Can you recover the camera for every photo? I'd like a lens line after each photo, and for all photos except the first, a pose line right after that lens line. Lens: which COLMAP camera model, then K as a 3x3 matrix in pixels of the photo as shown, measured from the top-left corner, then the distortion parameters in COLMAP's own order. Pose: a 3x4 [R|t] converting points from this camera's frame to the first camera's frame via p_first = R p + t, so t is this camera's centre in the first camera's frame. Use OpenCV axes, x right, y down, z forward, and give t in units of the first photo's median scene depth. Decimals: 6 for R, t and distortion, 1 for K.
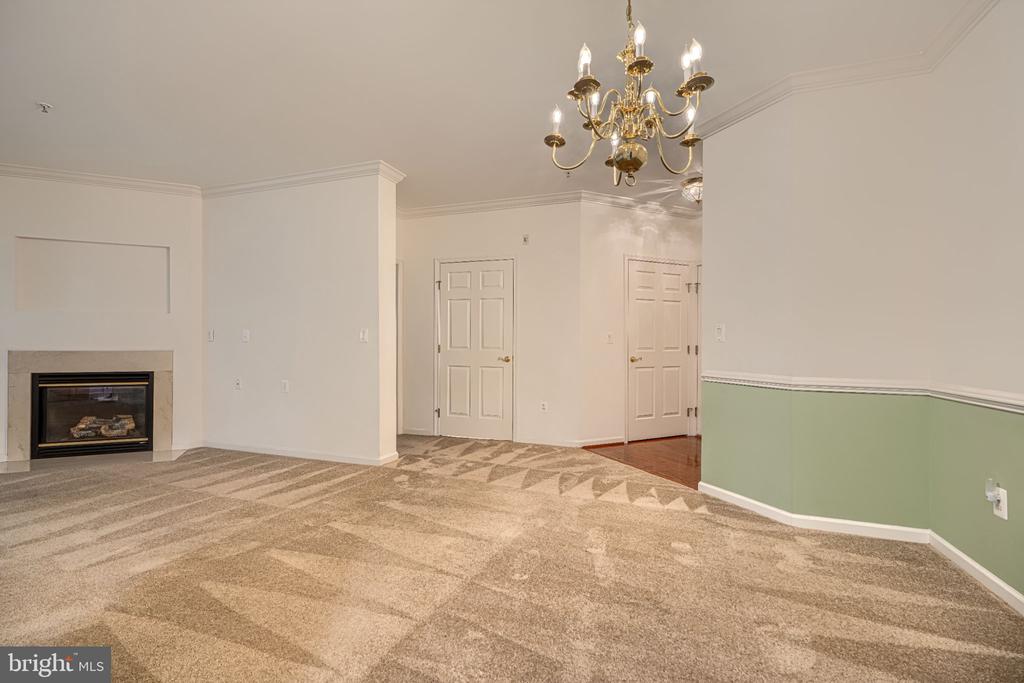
lens RADIAL K [[467.6, 0, 512.3], [0, 467.6, 341.1], [0, 0, 1]] dist [0.003200, 0.000099]
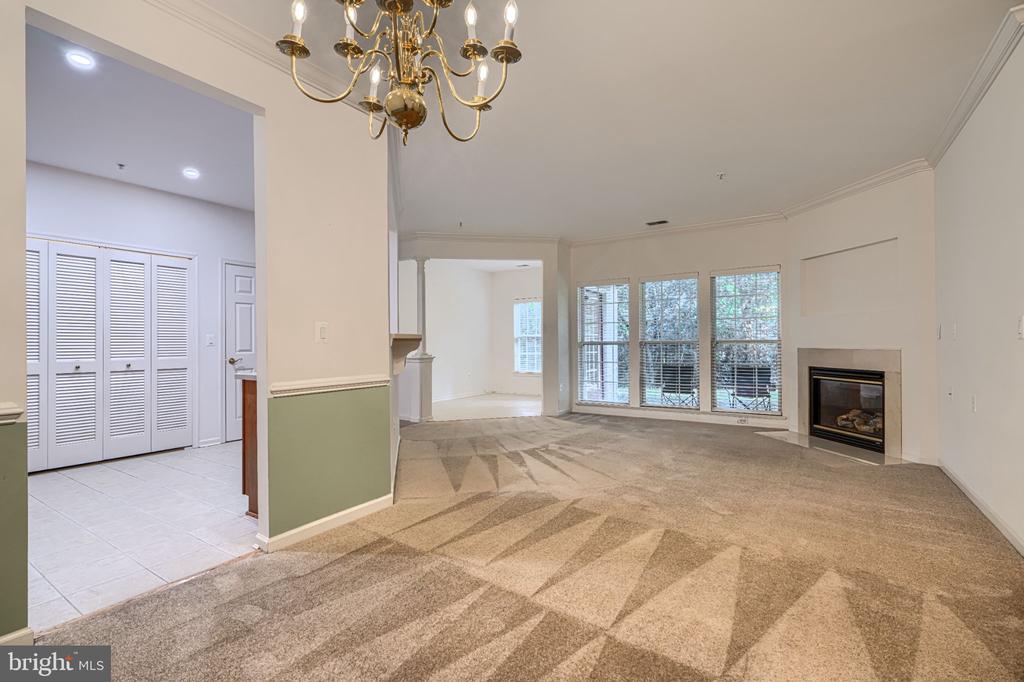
lens RADIAL K [[467.6, 0, 508.4], [0, 467.6, 339.4], [0, 0, 1]] dist [0.003200, 0.000099]
pose [[-0.238480, -0.008871, -0.971107, 0.358590], [0.010667, 0.999874, -0.011753, 0.002433], [0.971089, -0.013162, -0.238355, 0.496477]]
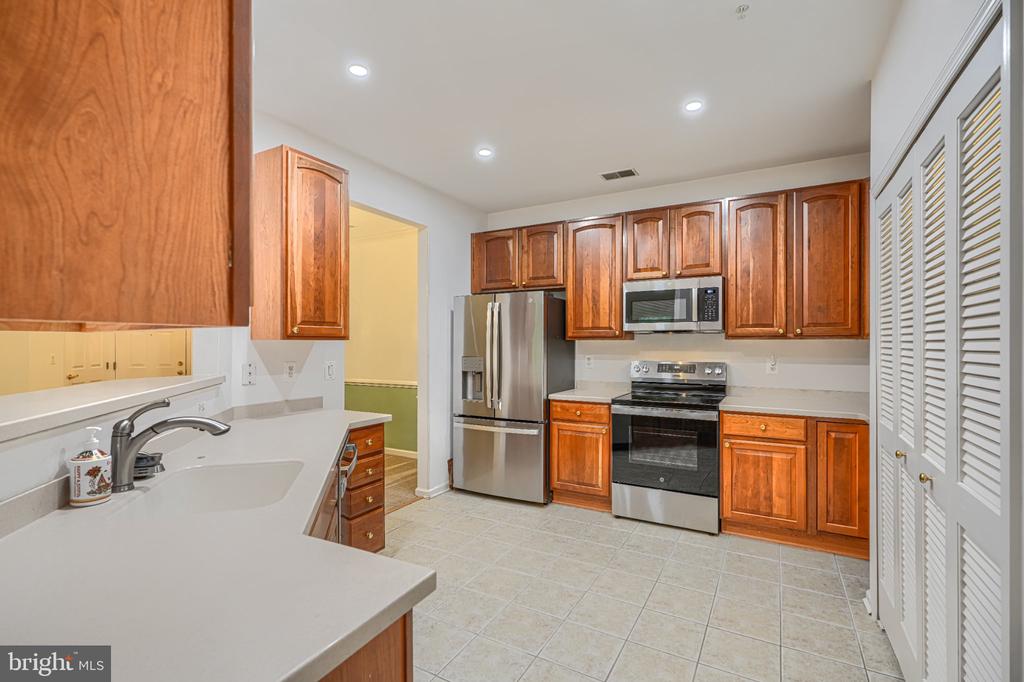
lens RADIAL K [[467.6, 0, 503.5], [0, 467.6, 351.0], [0, 0, 1]] dist [0.003200, 0.000099]
pose [[0.177026, 0.001143, 0.984206, -0.785390], [-0.011892, 0.999929, 0.000978, -0.042886], [-0.984134, -0.011877, 0.177027, -0.283507]]
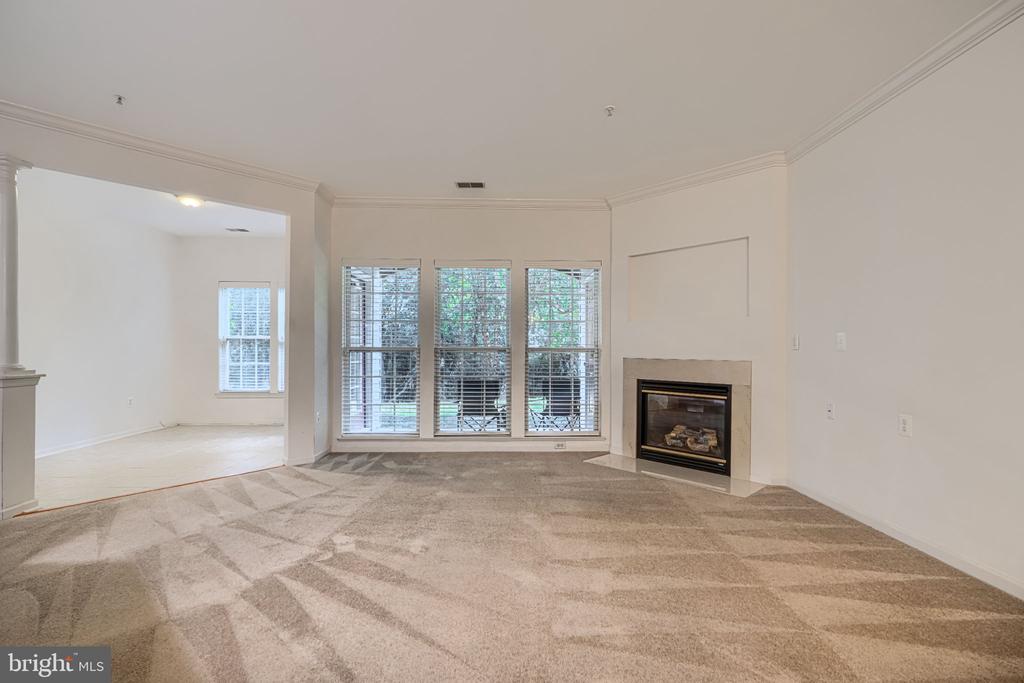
lens RADIAL K [[467.6, 0, 510.1], [0, 467.6, 350.6], [0, 0, 1]] dist [0.003200, 0.000099]
pose [[0.356160, 0.000476, -0.934425, -0.109778], [0.000148, 1.000000, 0.000566, 0.001485], [0.934425, -0.000340, 0.356160, 0.322047]]
